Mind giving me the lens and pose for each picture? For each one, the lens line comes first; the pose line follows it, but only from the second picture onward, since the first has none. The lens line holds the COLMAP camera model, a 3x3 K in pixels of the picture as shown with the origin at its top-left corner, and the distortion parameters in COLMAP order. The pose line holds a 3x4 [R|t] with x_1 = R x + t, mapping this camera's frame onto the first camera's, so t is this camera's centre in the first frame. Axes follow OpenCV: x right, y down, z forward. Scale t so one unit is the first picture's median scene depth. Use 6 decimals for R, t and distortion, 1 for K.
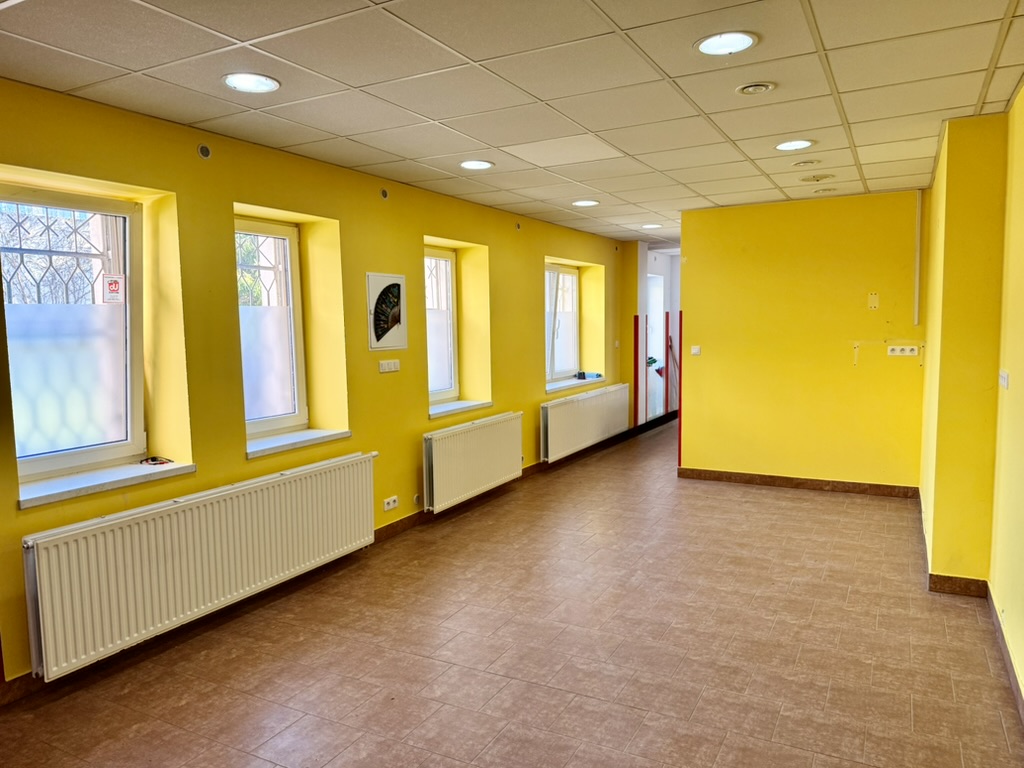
lens RADIAL K [[726.4, 0, 512.0], [0, 726.4, 384.0], [0, 0, 1]] dist [0.100676, -0.128165]
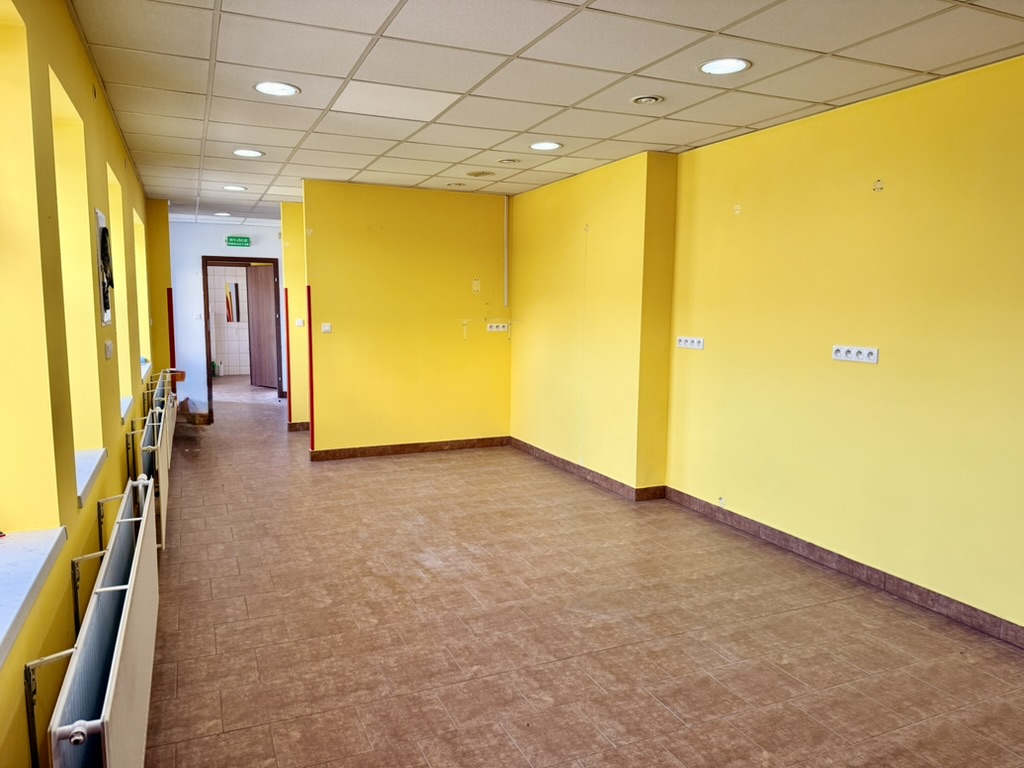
lens RADIAL K [[723.0, 0, 512.0], [0, 723.0, 384.0], [0, 0, 1]] dist [0.239822, -0.490231]
pose [[0.612034, -0.066221, 0.788054, -0.559470], [0.048823, 0.997751, 0.045924, -0.006417], [-0.789323, 0.010368, 0.613890, 0.322767]]
